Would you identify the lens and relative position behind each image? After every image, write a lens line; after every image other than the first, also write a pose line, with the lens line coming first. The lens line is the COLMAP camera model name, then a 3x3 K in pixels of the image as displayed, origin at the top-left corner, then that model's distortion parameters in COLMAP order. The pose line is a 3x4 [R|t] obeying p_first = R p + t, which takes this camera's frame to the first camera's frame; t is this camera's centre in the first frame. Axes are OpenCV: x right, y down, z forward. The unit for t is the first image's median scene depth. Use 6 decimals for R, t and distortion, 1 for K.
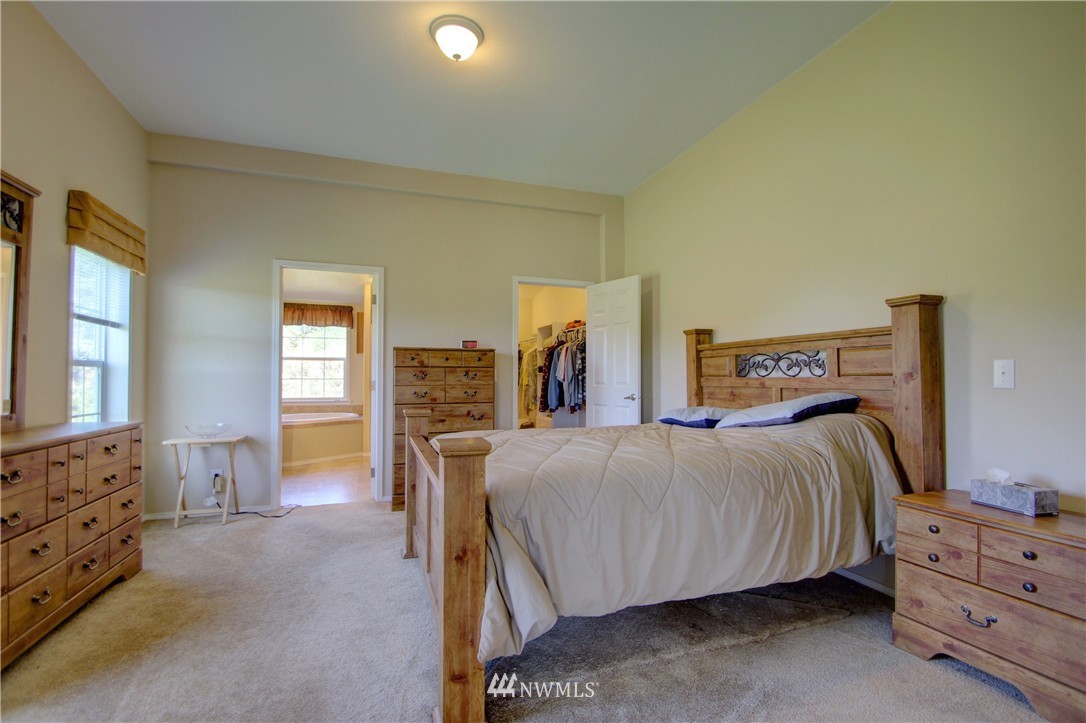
lens RADIAL K [[507.7, 0, 554.4], [0, 507.7, 370.4], [0, 0, 1]] dist [0.016801, -0.018443]
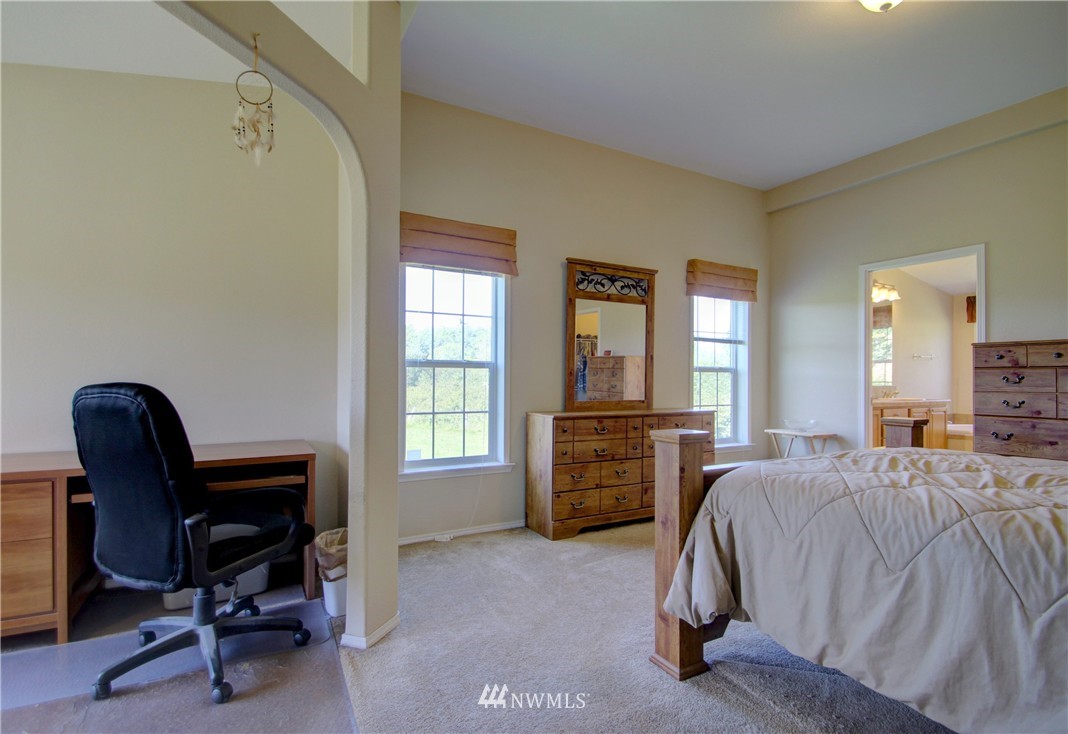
lens RADIAL K [[499.0, 0, 520.4], [0, 499.0, 381.5], [0, 0, 1]] dist [-0.000772, -0.000379]
pose [[0.162599, 0.005653, -0.986676, 0.413601], [0.006814, 0.999953, 0.006852, 0.004494], [0.986669, -0.007837, 0.162553, 0.196772]]
